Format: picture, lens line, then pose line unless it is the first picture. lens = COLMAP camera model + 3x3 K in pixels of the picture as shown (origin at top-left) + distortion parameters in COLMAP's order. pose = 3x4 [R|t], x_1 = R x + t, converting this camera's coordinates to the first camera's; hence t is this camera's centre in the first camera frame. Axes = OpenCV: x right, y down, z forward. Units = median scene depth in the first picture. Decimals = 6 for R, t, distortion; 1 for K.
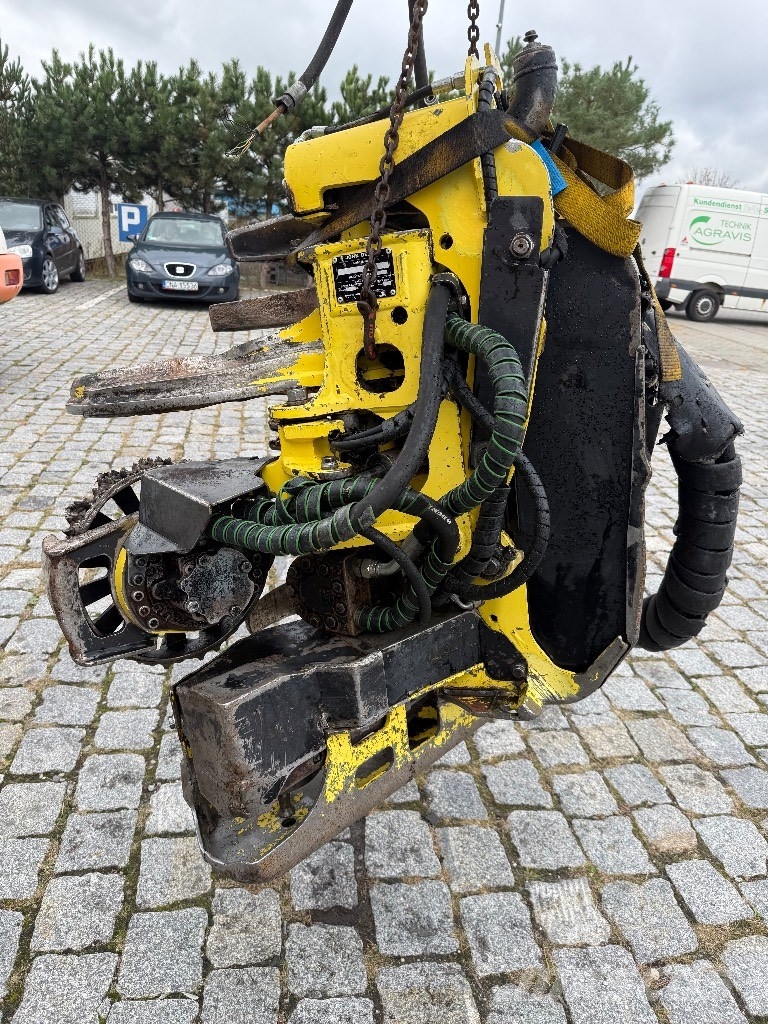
lens RADIAL K [[729.8, 0, 381.9], [0, 729.8, 516.8], [0, 0, 1]] dist [0.016920, -0.012632]
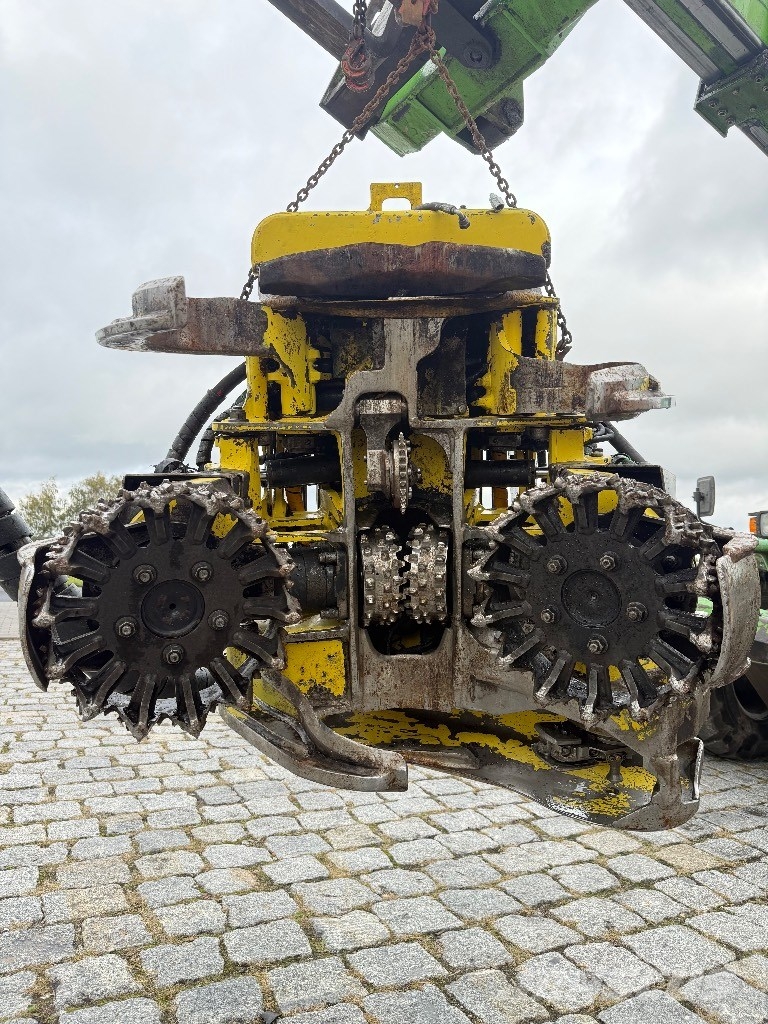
lens RADIAL K [[730.7, 0, 377.6], [0, 730.7, 505.3], [0, 0, 1]] dist [0.018776, -0.011271]
pose [[-0.298809, -0.015078, 0.954194, -0.825809], [0.306578, 0.945358, 0.110945, -0.165967], [-0.903727, 0.325686, -0.277859, 1.138842]]
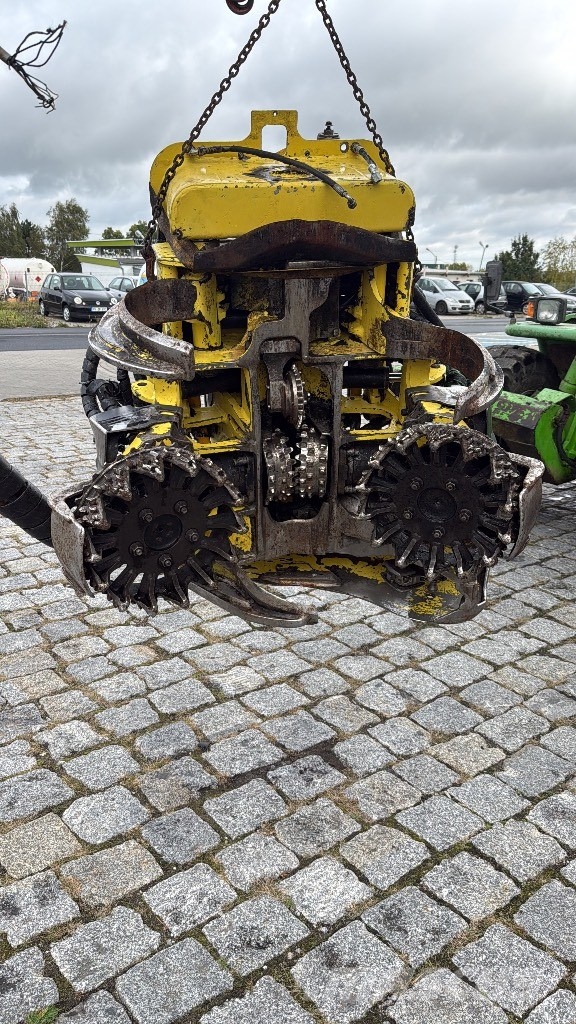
lens RADIAL K [[759.8, 0, 275.9], [0, 759.8, 510.6], [0, 0, 1]] dist [0.080226, -0.066903]
pose [[-0.469997, -0.337064, 0.815776, -1.011343], [0.292757, 0.812373, 0.504325, -0.549320], [-0.832704, 0.475855, -0.283135, 1.299289]]
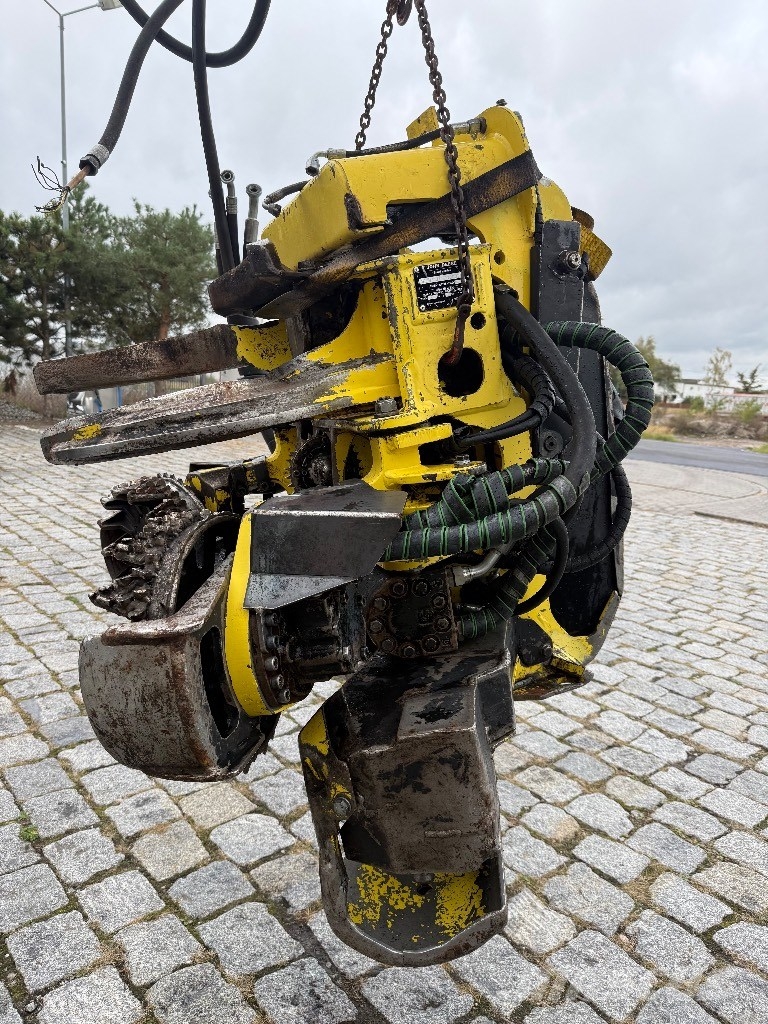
lens RADIAL K [[729.8, 0, 385.5], [0, 729.8, 517.9], [0, 0, 1]] dist [0.016920, -0.012632]
pose [[0.842850, -0.123420, 0.523804, -0.414708], [0.207424, 0.972644, -0.104588, 0.055761], [-0.496567, 0.196801, 0.845394, 0.132146]]
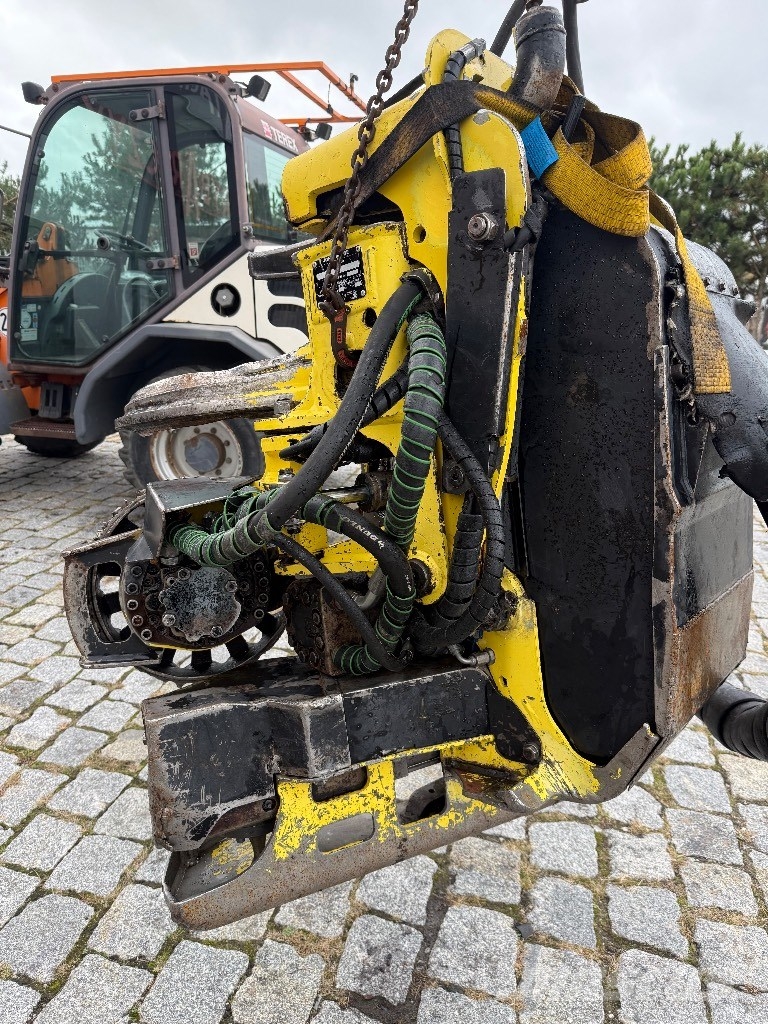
lens RADIAL K [[729.8, 0, 377.9], [0, 729.8, 523.1], [0, 0, 1]] dist [0.016920, -0.012632]
pose [[0.922188, 0.063108, -0.381559, 0.250269], [-0.098354, 0.992428, -0.073568, 0.027158], [0.374027, 0.105371, 0.921412, 0.122536]]
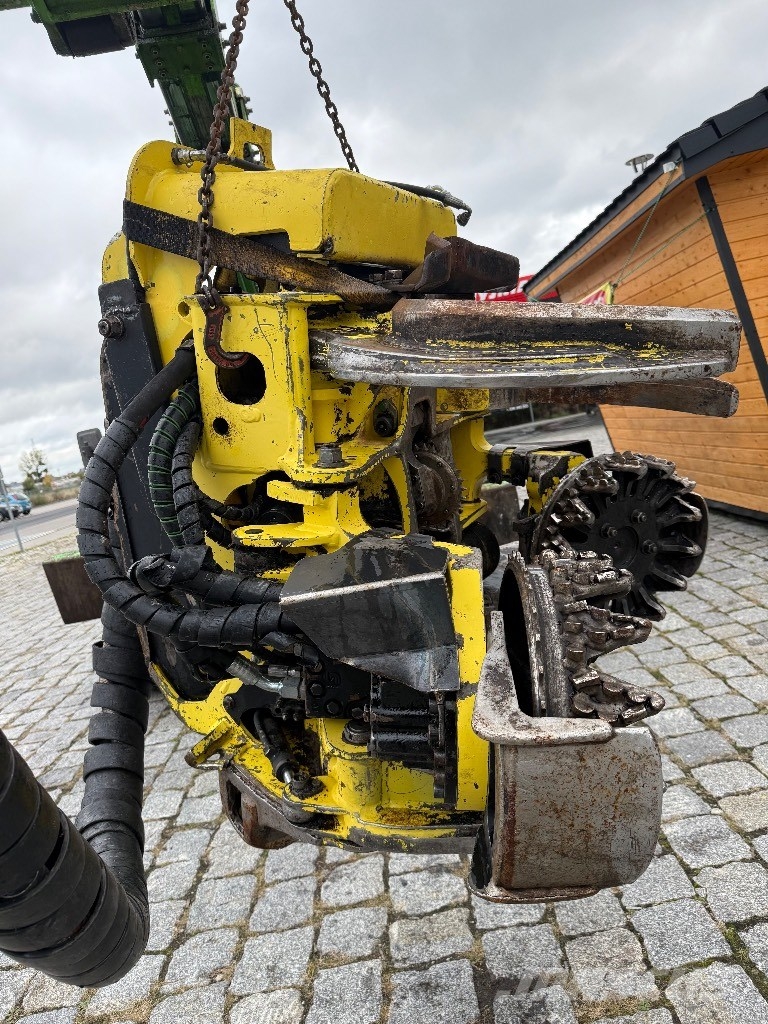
lens RADIAL K [[729.8, 0, 384.3], [0, 729.8, 514.5], [0, 0, 1]] dist [0.016920, -0.012632]
pose [[-0.983290, 0.098799, 0.152902, -0.103436], [0.163532, 0.848414, 0.503439, -0.471099], [-0.079985, 0.520031, -0.850394, 1.541974]]
